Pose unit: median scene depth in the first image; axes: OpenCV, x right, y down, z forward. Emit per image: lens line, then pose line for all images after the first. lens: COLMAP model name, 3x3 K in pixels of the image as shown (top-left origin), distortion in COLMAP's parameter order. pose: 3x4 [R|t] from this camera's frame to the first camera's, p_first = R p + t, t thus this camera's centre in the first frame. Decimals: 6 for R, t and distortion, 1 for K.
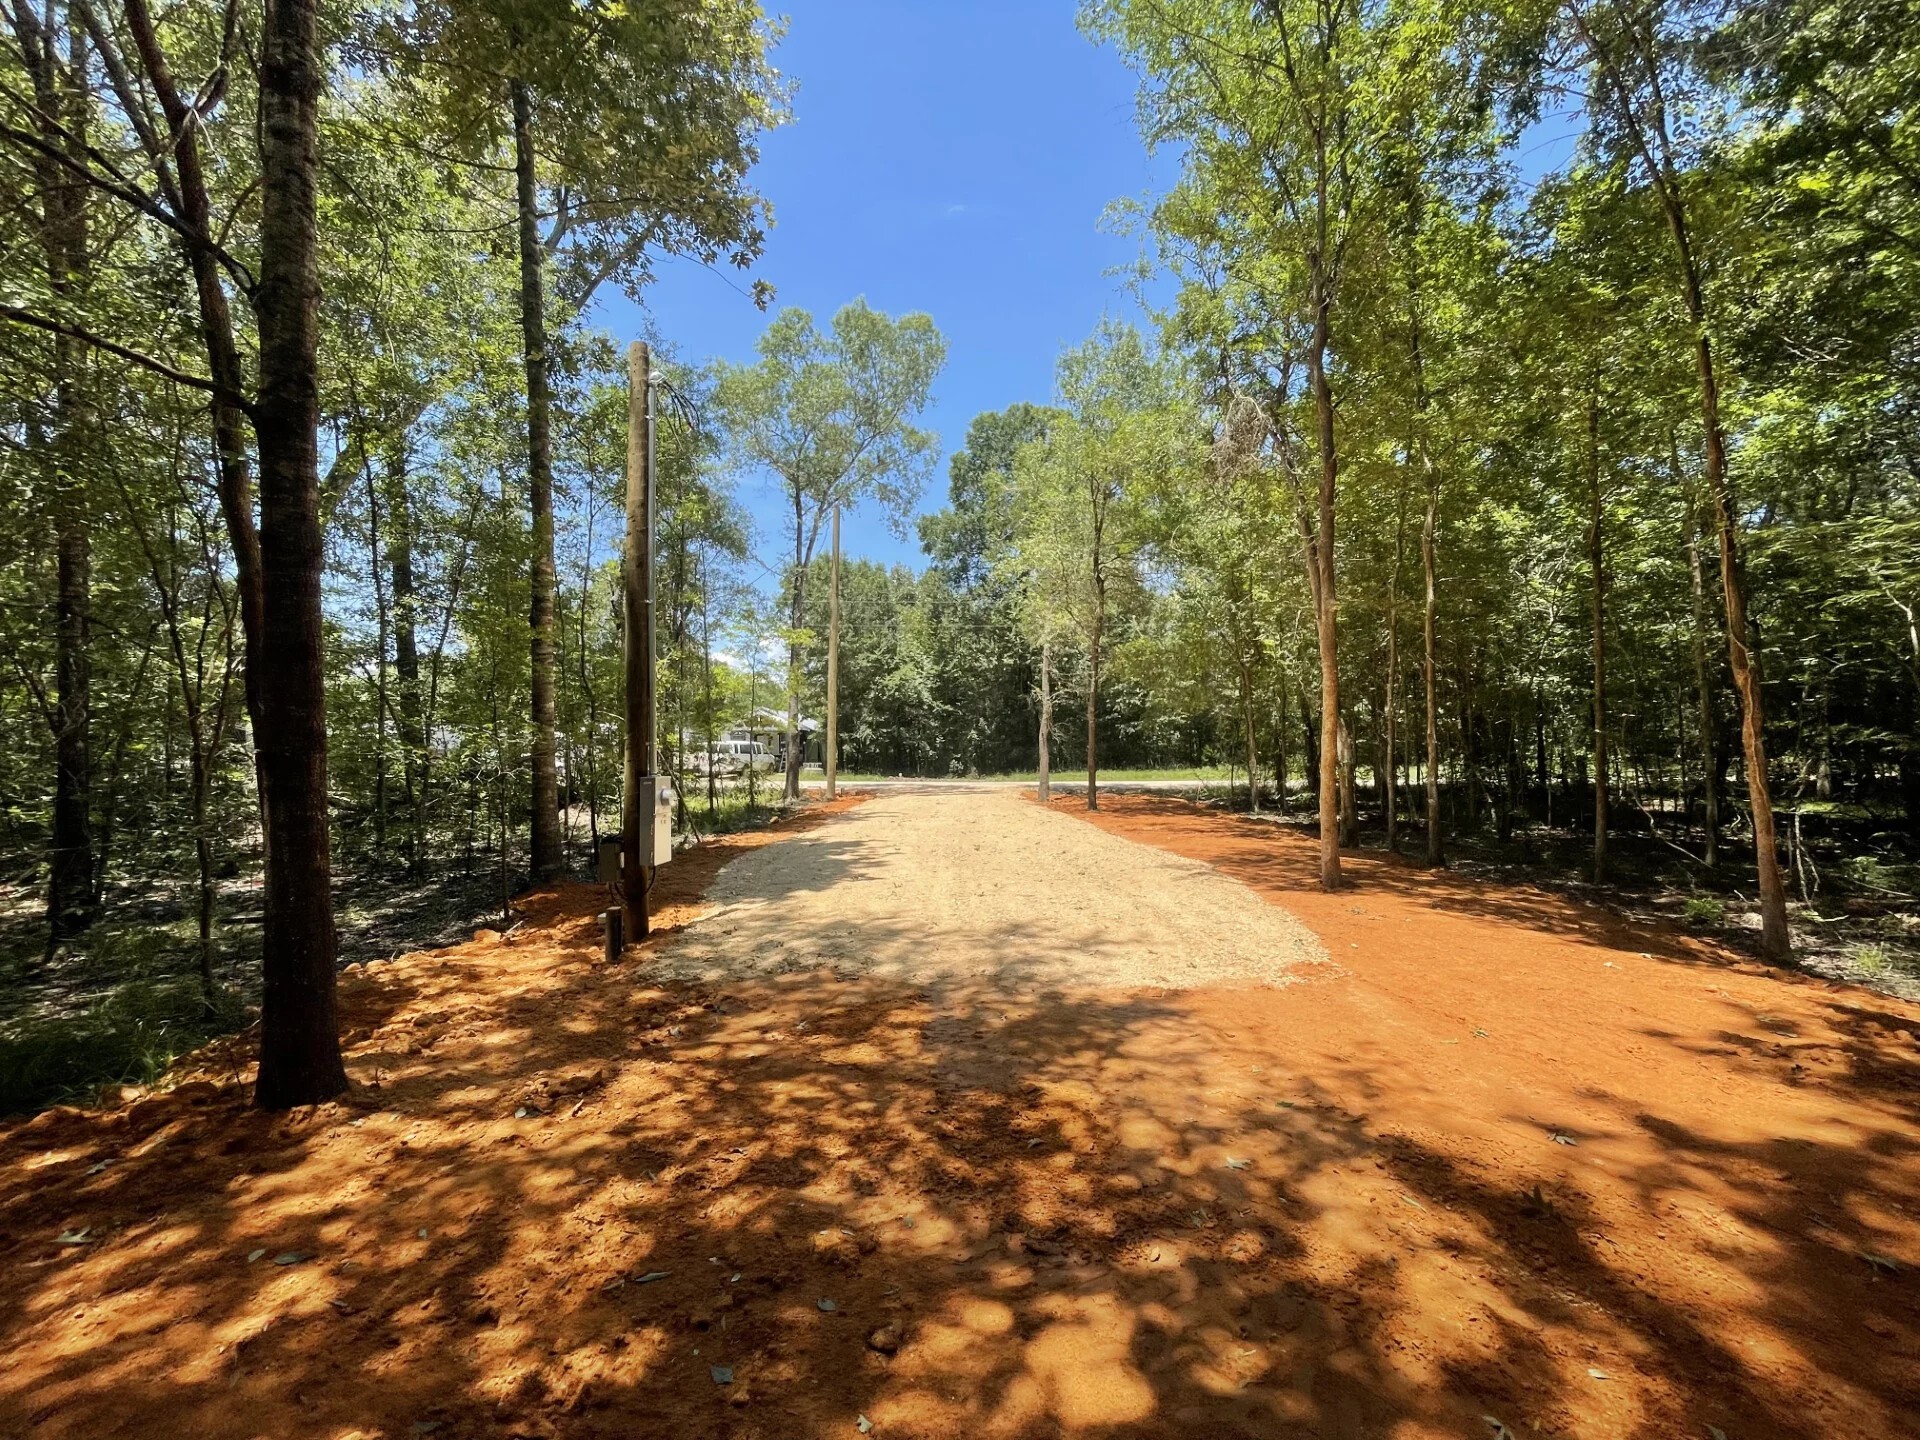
lens RADIAL K [[779.8, 0, 952.3], [0, 779.8, 724.7], [0, 0, 1]] dist [-0.002698, -0.000277]
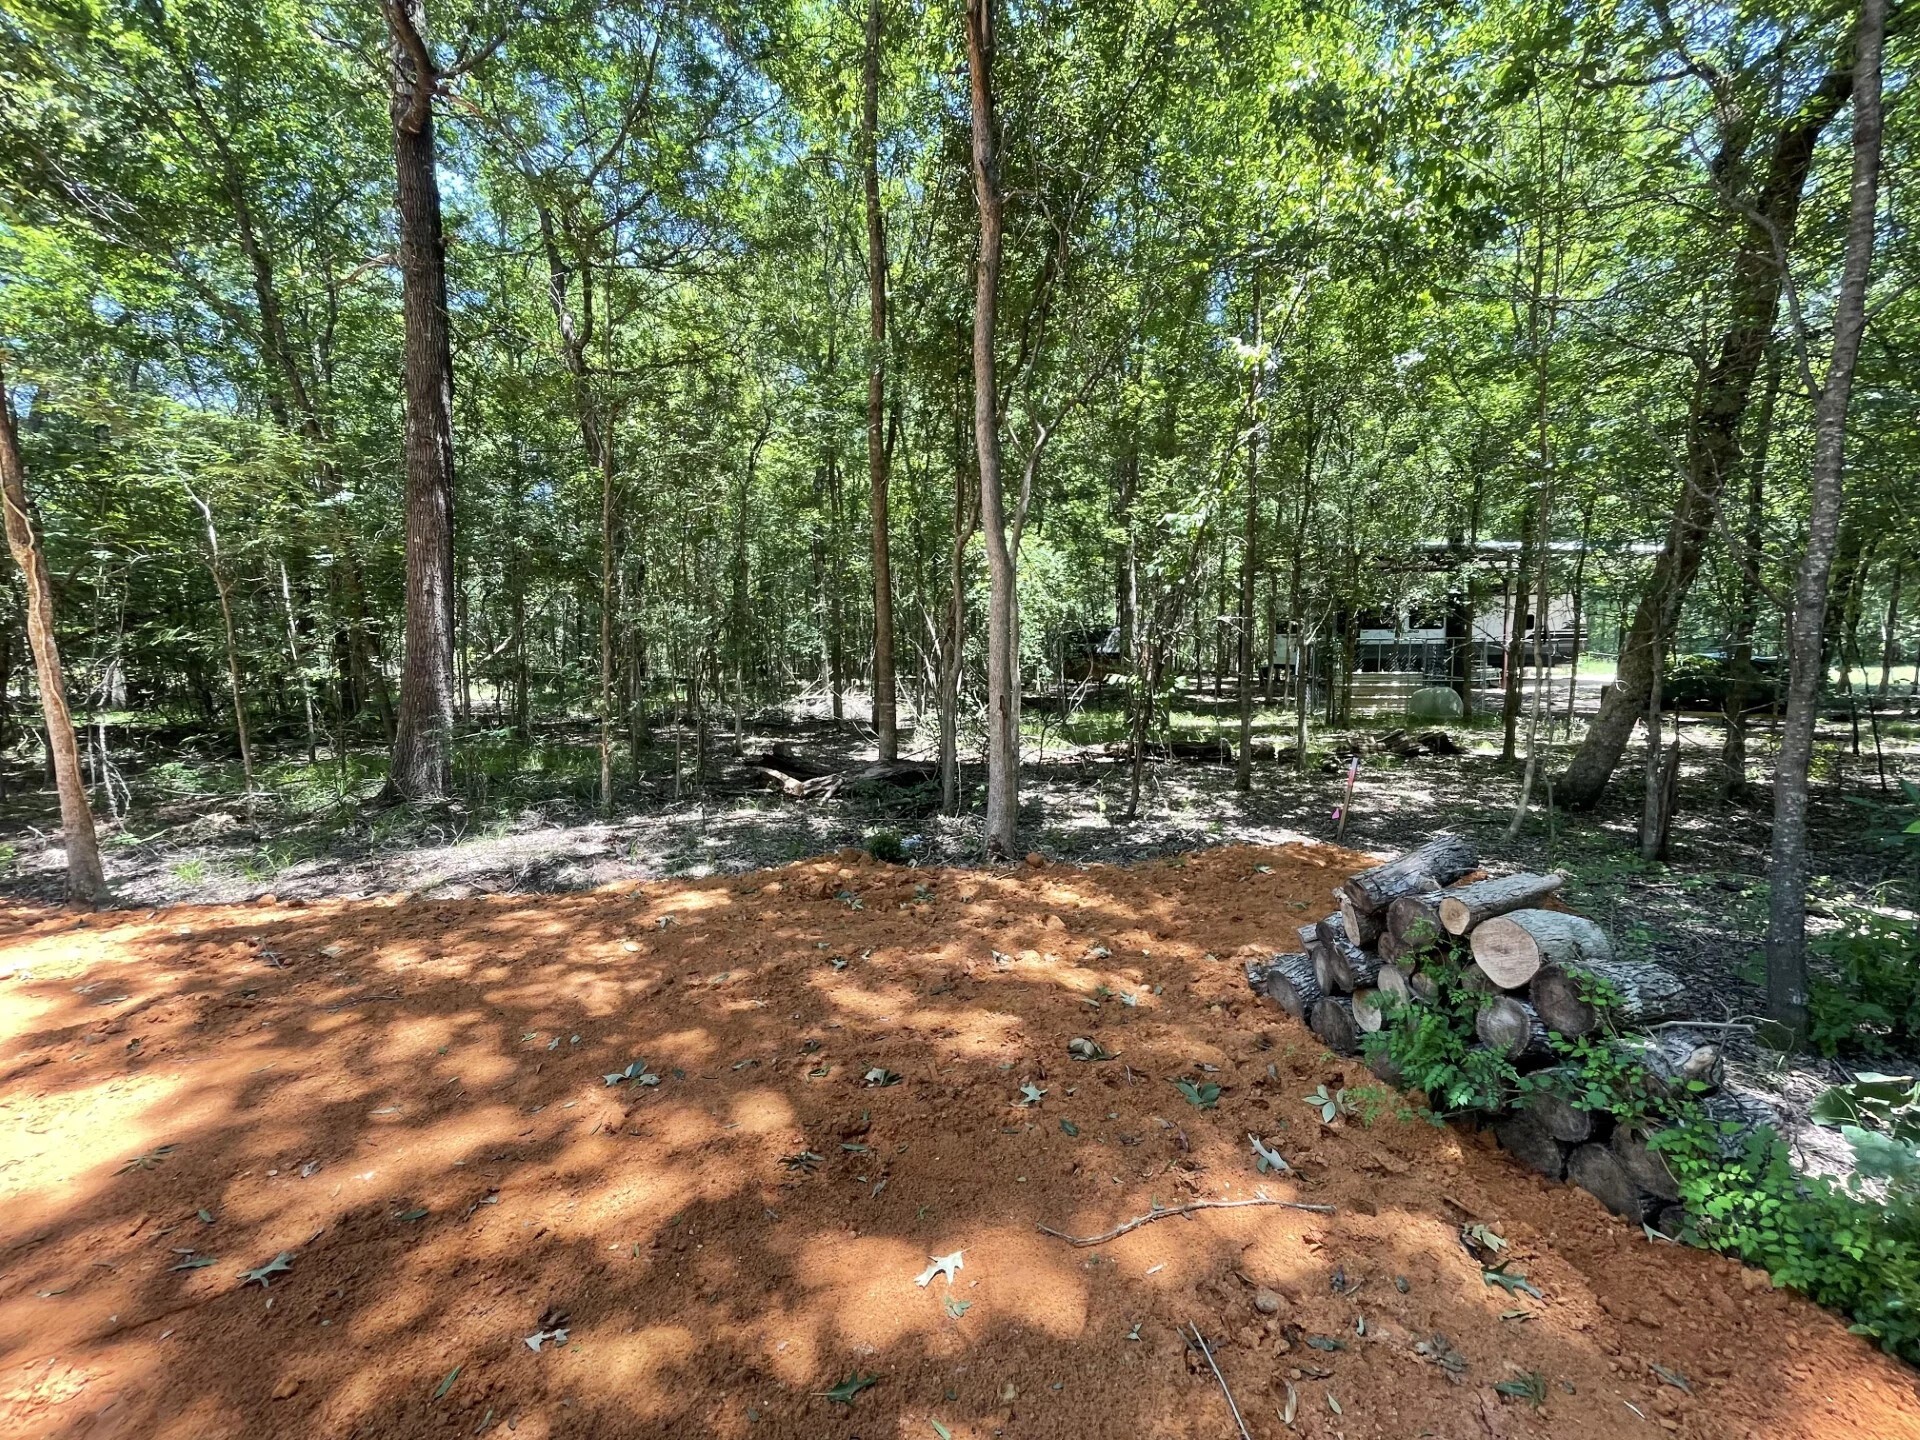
lens RADIAL K [[779.8, 0, 963.3], [0, 779.8, 712.6], [0, 0, 1]] dist [-0.002698, -0.000277]
pose [[-0.101932, -0.069566, 0.992356, 0.148036], [-0.026086, 0.997396, 0.067240, 0.020370], [-0.994449, -0.019033, -0.103481, 0.153094]]
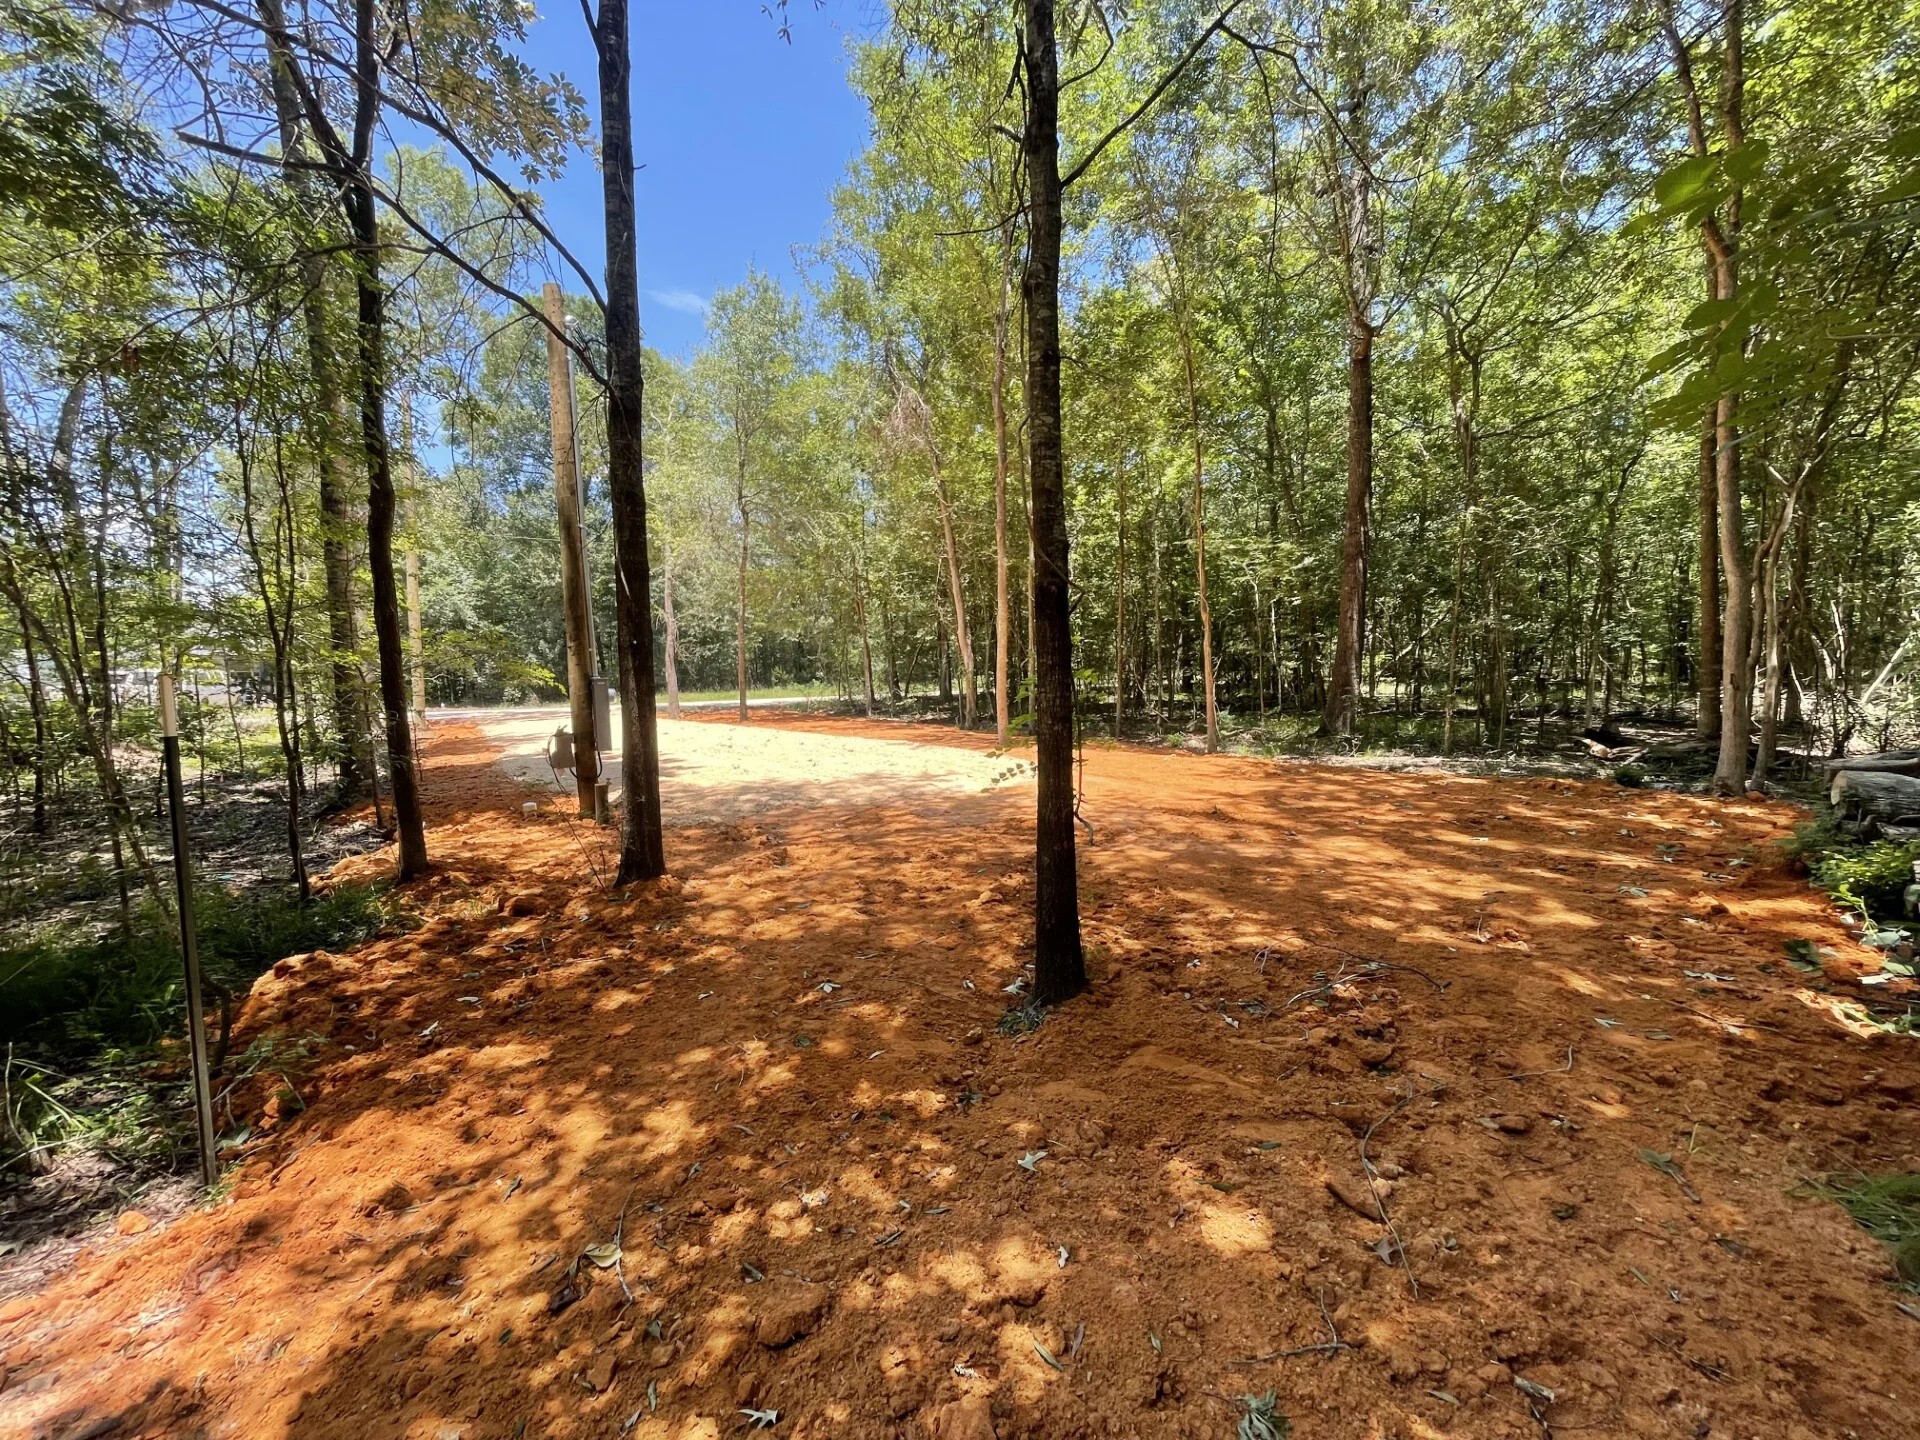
lens RADIAL K [[779.8, 0, 967.3], [0, 779.8, 736.2], [0, 0, 1]] dist [-0.002698, -0.000277]
pose [[0.815005, -0.059772, 0.576363, -0.914373], [-0.003341, 0.994164, 0.107825, 0.035460], [-0.579445, -0.089804, 0.810049, -0.433041]]
